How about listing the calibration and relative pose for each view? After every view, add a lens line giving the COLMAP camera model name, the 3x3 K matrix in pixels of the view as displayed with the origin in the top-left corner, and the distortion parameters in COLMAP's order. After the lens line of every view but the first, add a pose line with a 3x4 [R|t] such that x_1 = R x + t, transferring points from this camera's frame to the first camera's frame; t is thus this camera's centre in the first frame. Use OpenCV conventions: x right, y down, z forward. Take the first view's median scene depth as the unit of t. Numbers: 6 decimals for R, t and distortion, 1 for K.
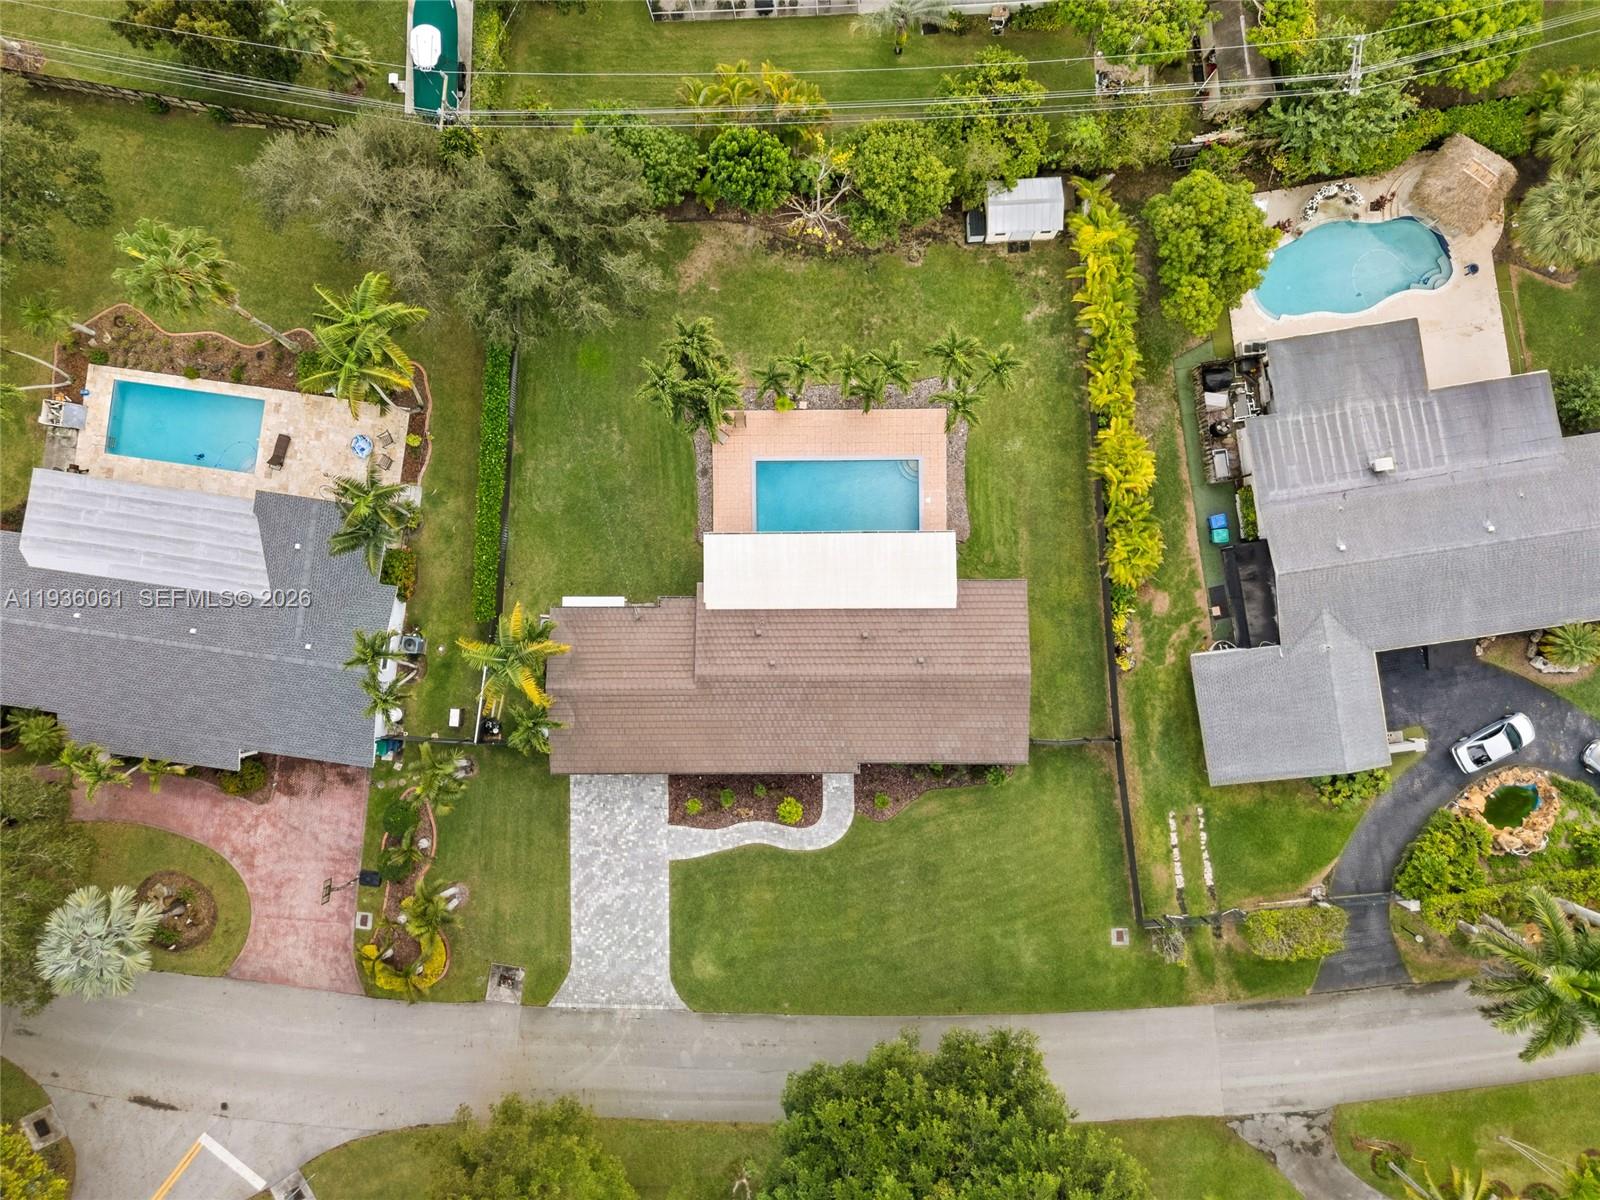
lens RADIAL K [[1174.8, 0, 820.7], [0, 1174.8, 599.9], [0, 0, 1]] dist [0.003571, -0.008589]
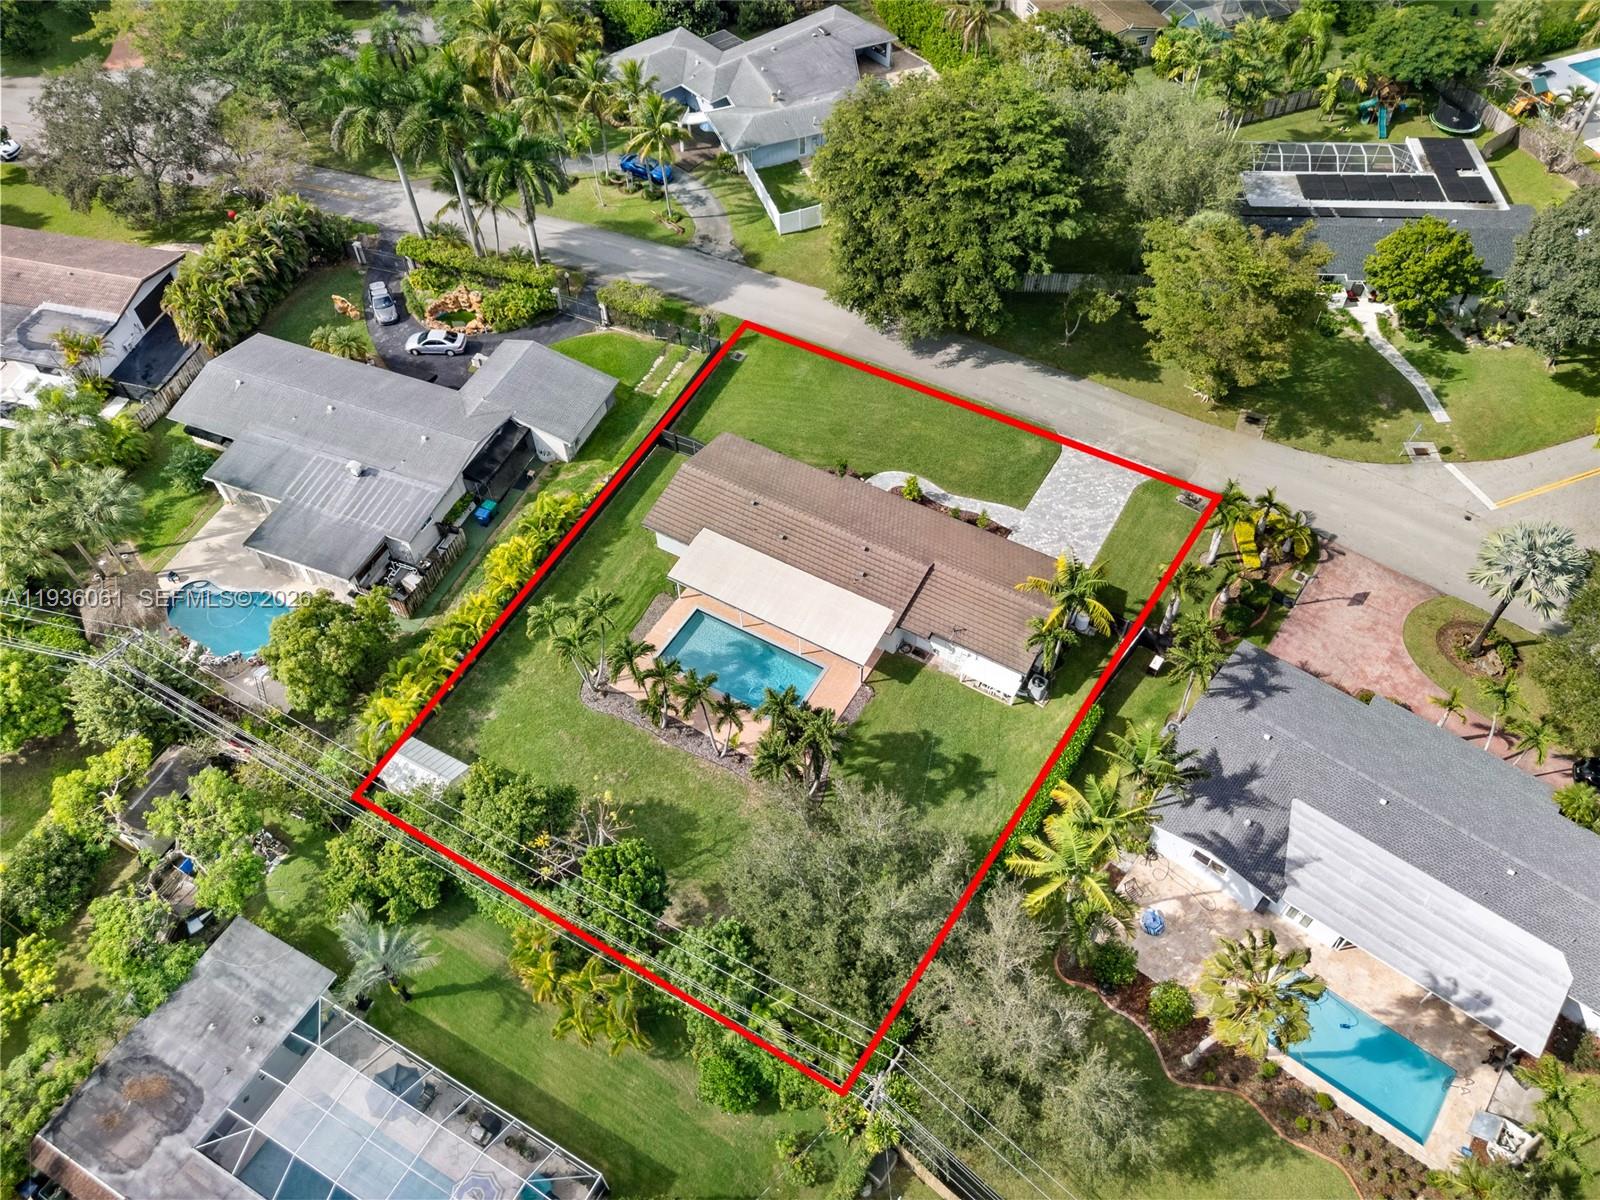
lens RADIAL K [[1174.8, 0, 820.7], [0, 1174.8, 599.9], [0, 0, 1]] dist [0.003571, -0.008589]
pose [[-0.865344, -0.360841, 0.347813, -0.406676], [0.499914, -0.670733, 0.547909, -0.606535], [0.035582, 0.648006, 0.760804, 0.154270]]
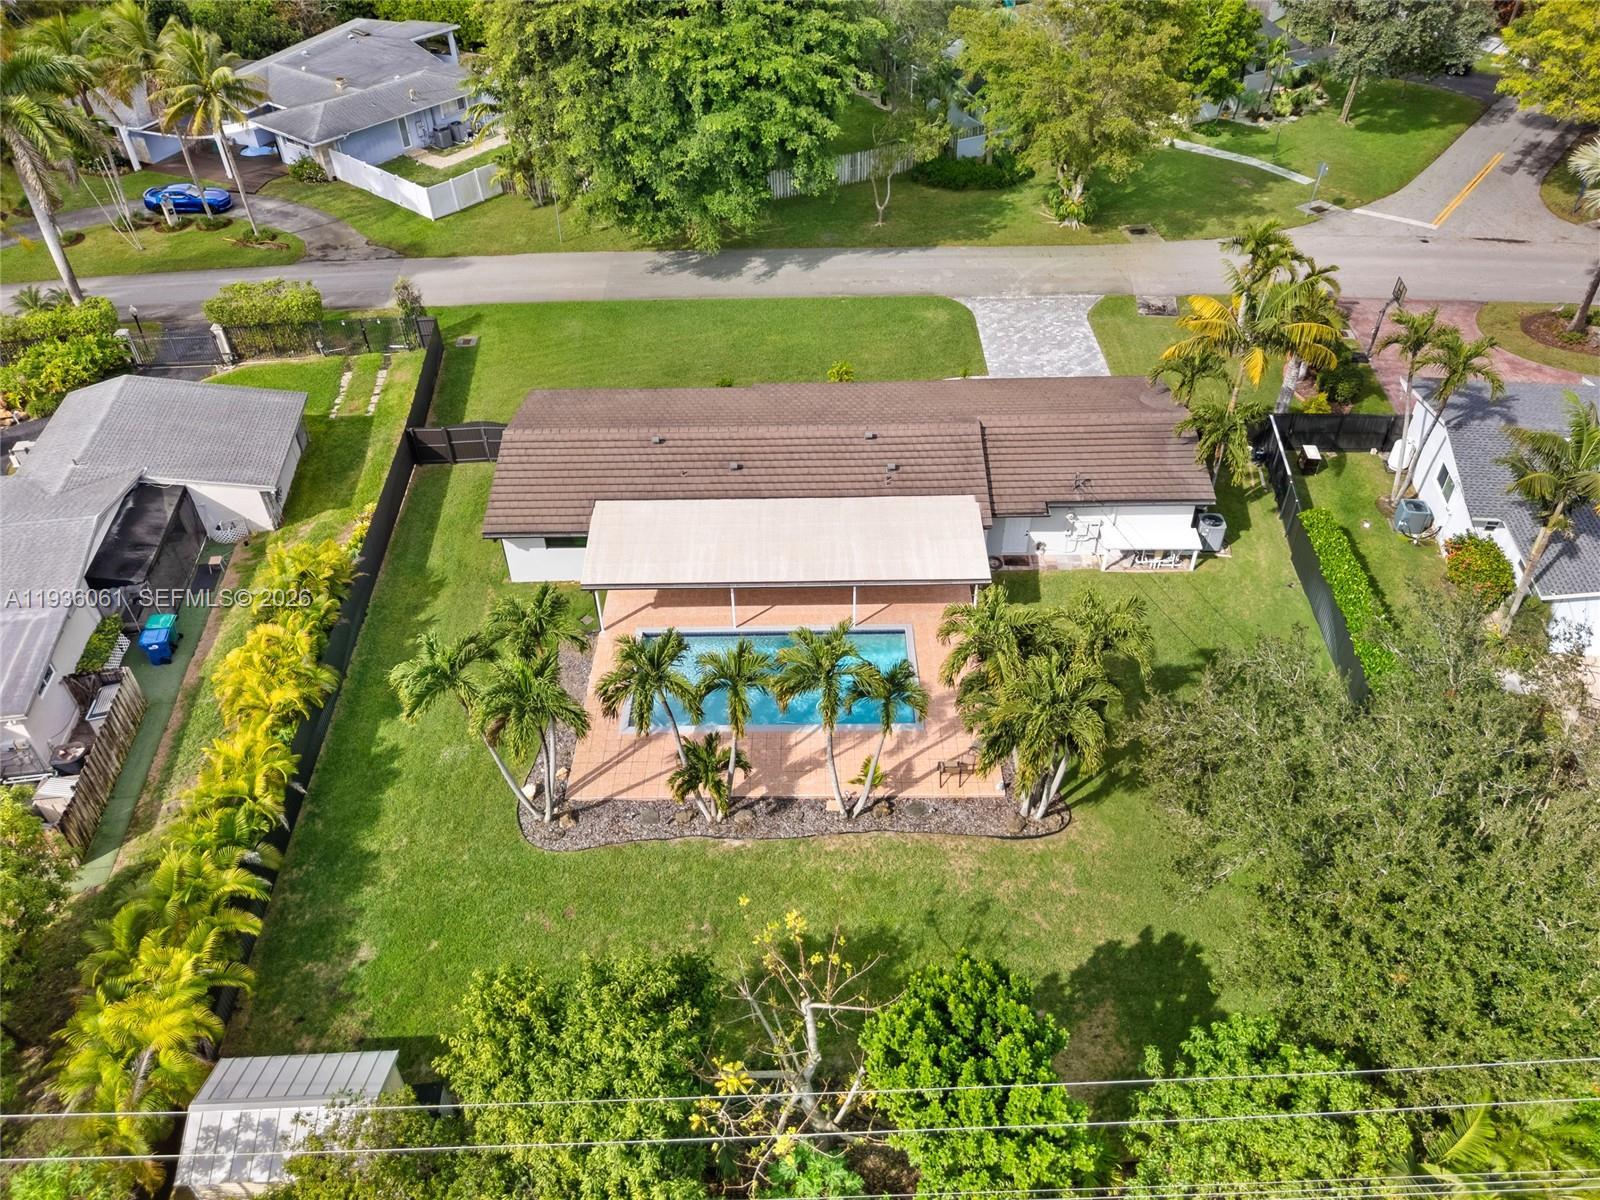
lens RADIAL K [[1174.8, 0, 820.7], [0, 1174.8, 599.9], [0, 0, 1]] dist [0.003571, -0.008589]
pose [[-0.998532, 0.047654, 0.025737, -0.024644], [-0.010602, -0.637998, 0.769965, -0.526299], [0.053112, 0.768562, 0.637567, 0.607379]]
